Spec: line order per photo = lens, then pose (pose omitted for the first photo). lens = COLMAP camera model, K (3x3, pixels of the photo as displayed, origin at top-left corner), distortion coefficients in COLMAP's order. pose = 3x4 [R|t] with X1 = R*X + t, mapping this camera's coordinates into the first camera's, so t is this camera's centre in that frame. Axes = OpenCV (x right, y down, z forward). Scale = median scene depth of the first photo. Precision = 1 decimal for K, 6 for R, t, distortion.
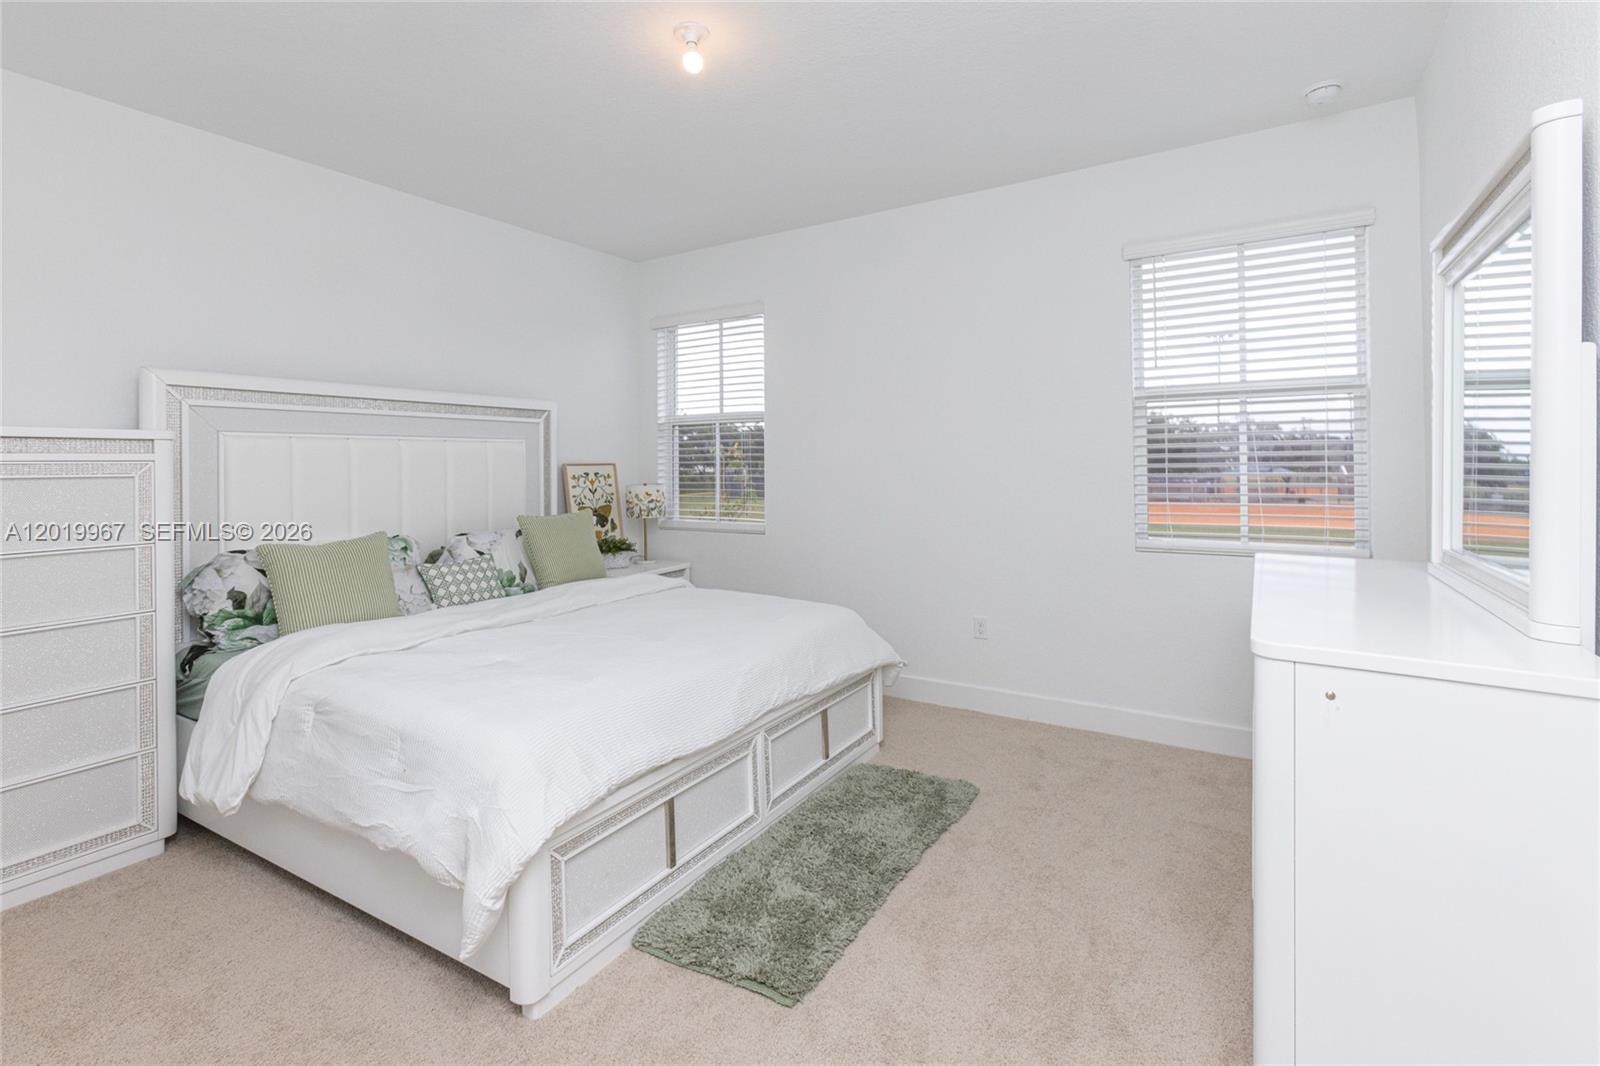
lens RADIAL K [[782.7, 0, 808.0], [0, 782.7, 476.7], [0, 0, 1]] dist [-0.001746, -0.000026]
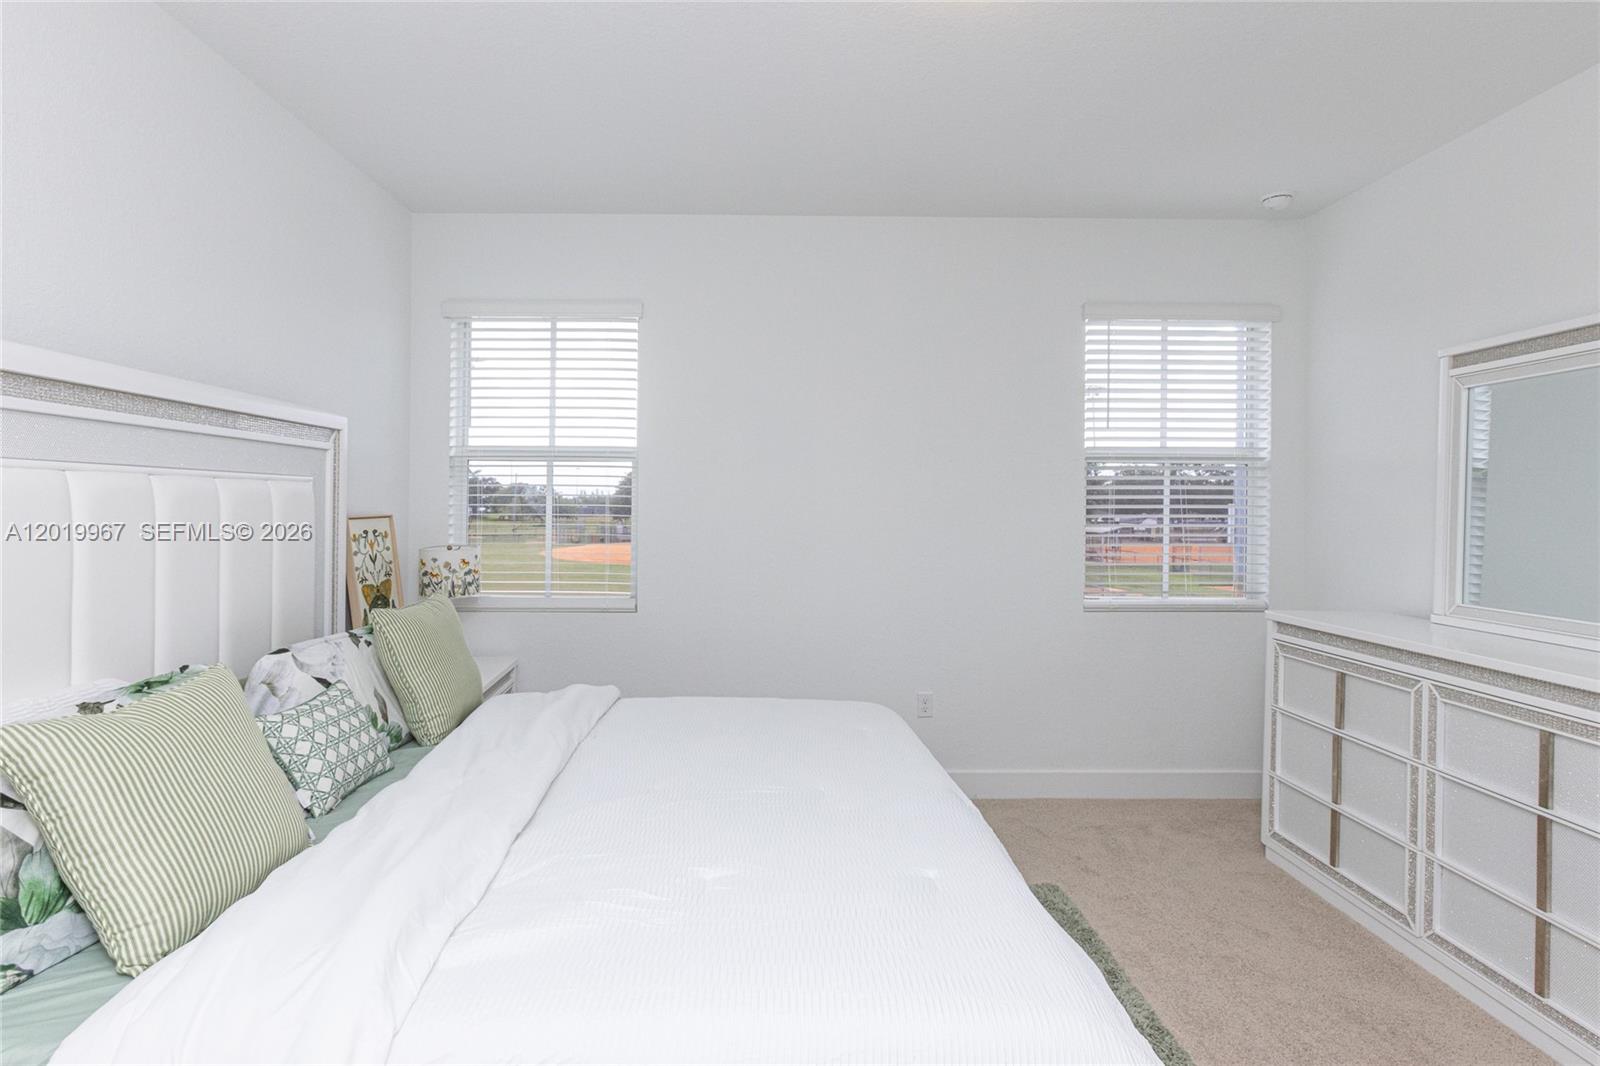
lens RADIAL K [[805.8, 0, 796.9], [0, 805.8, 538.4], [0, 0, 1]] dist [-0.027302, 0.000439]
pose [[0.830567, -0.005490, 0.556891, -0.357037], [-0.002795, 0.999898, 0.014026, -0.008399], [-0.556911, -0.013206, 0.830467, 0.277815]]
